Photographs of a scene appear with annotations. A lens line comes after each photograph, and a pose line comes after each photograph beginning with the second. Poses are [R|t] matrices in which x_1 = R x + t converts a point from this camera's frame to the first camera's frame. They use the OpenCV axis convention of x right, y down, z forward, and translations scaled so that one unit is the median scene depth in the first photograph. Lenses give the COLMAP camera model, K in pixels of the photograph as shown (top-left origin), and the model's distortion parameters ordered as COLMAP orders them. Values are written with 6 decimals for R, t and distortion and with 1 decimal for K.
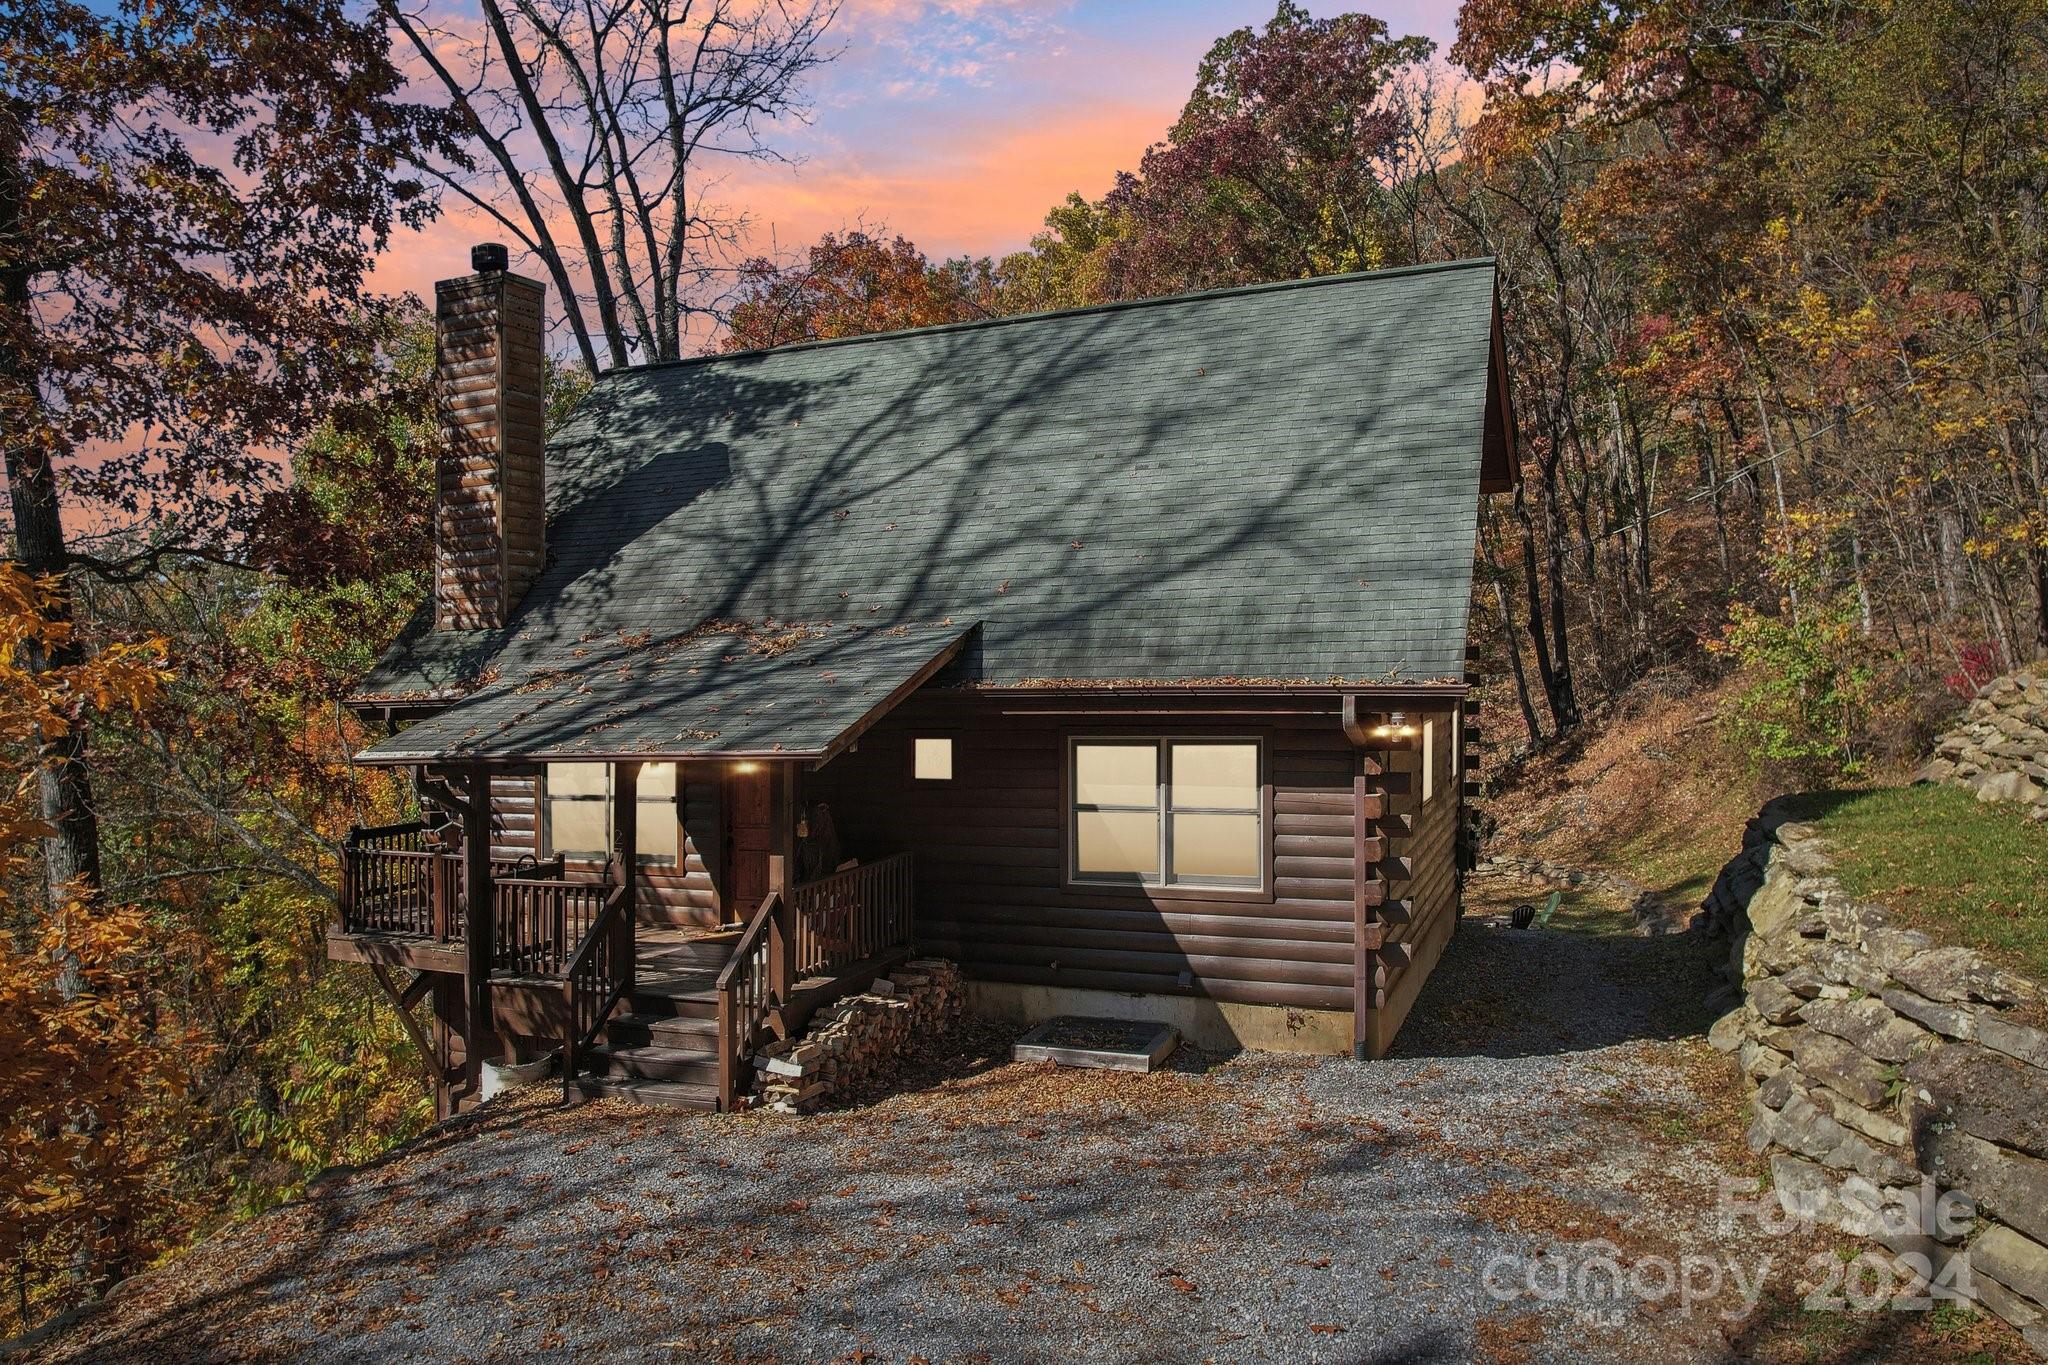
lens RADIAL K [[1341.2, 0, 1033.9], [0, 1341.2, 667.9], [0, 0, 1]] dist [-0.036296, -0.003047]
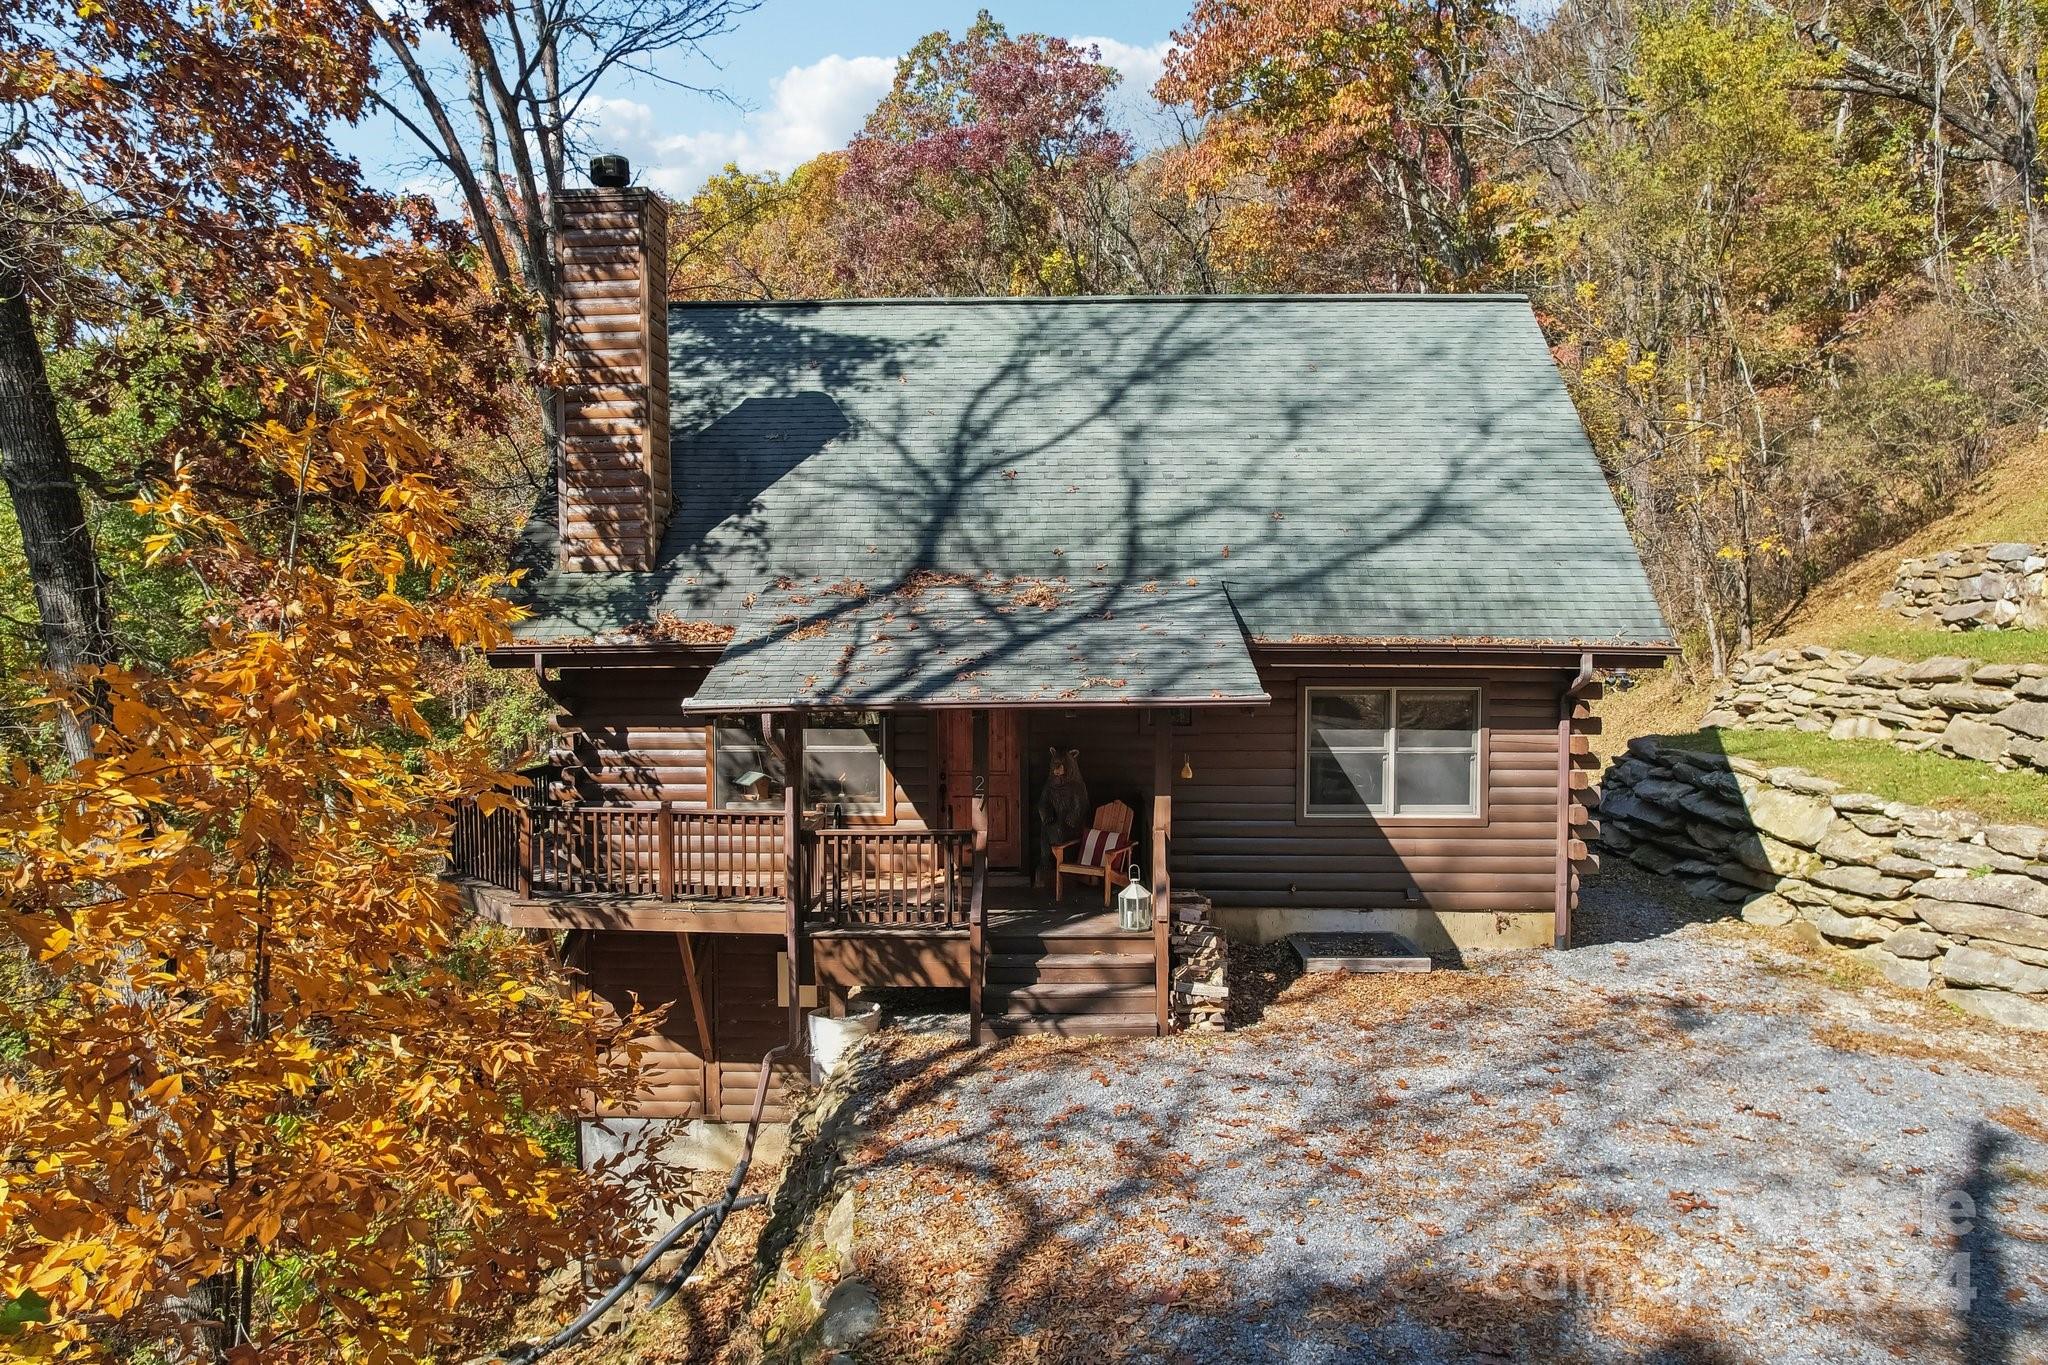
lens RADIAL K [[1258.3, 0, 1013.4], [0, 1258.3, 698.0], [0, 0, 1]] dist [-0.043107, 0.009193]
pose [[0.940928, 0.001874, 0.338602, -0.506114], [-0.018536, 0.998770, 0.045981, 0.014786], [-0.338100, -0.049541, 0.939805, 0.083132]]
